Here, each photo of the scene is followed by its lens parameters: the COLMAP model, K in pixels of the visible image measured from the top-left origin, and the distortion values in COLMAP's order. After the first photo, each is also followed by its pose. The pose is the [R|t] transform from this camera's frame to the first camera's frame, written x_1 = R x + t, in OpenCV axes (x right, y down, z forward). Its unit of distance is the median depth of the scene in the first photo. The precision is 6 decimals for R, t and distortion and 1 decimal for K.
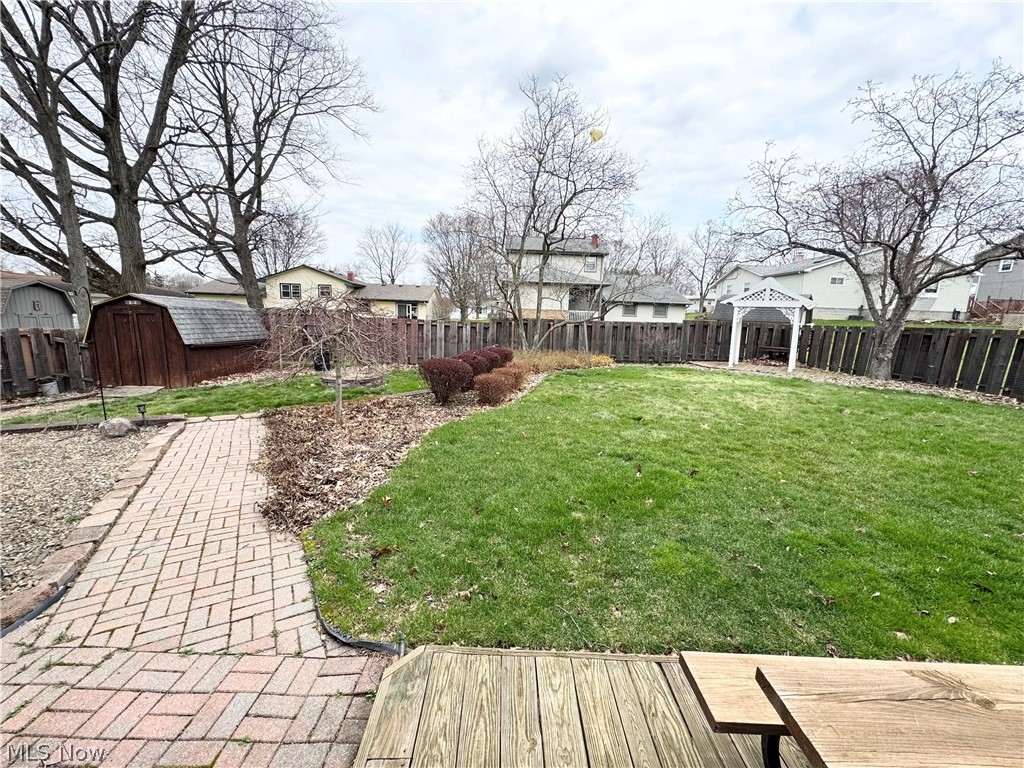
lens RADIAL K [[408.2, 0, 513.1], [0, 408.2, 385.2], [0, 0, 1]] dist [-0.005080, 0.000521]
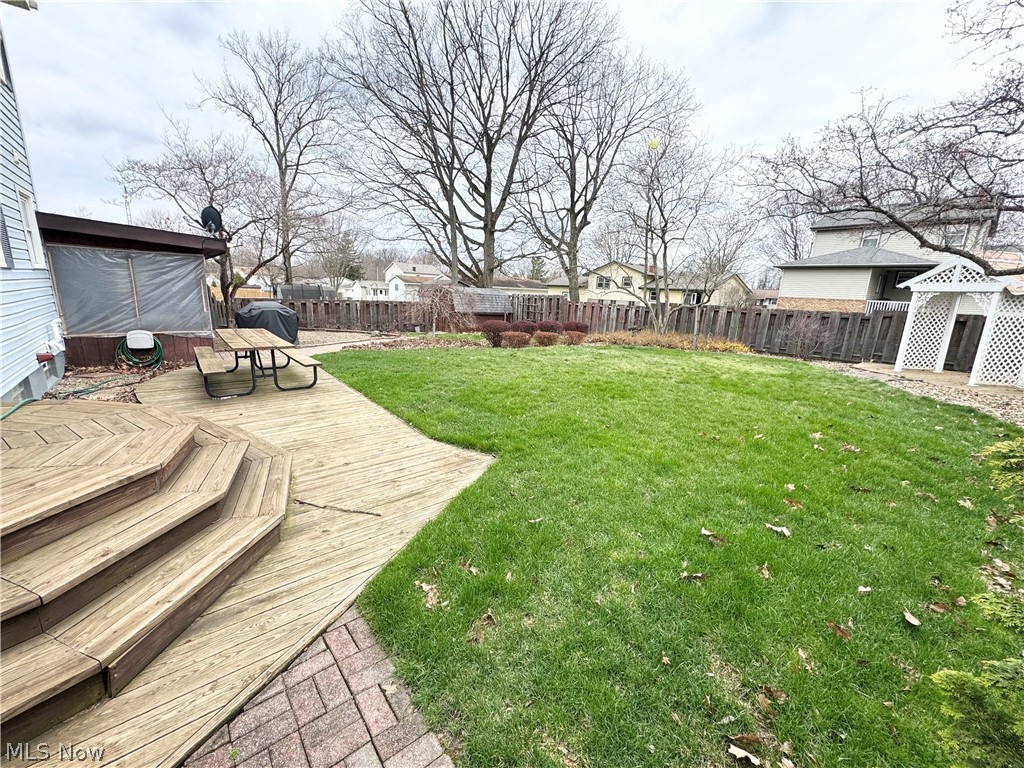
lens RADIAL K [[408.2, 0, 511.4], [0, 408.2, 384.9], [0, 0, 1]] dist [-0.005080, 0.000521]
pose [[0.634736, 0.167447, -0.754368, 0.547366], [-0.152325, 0.984197, 0.090293, 0.016564], [0.757567, 0.057597, 0.650212, -0.025759]]
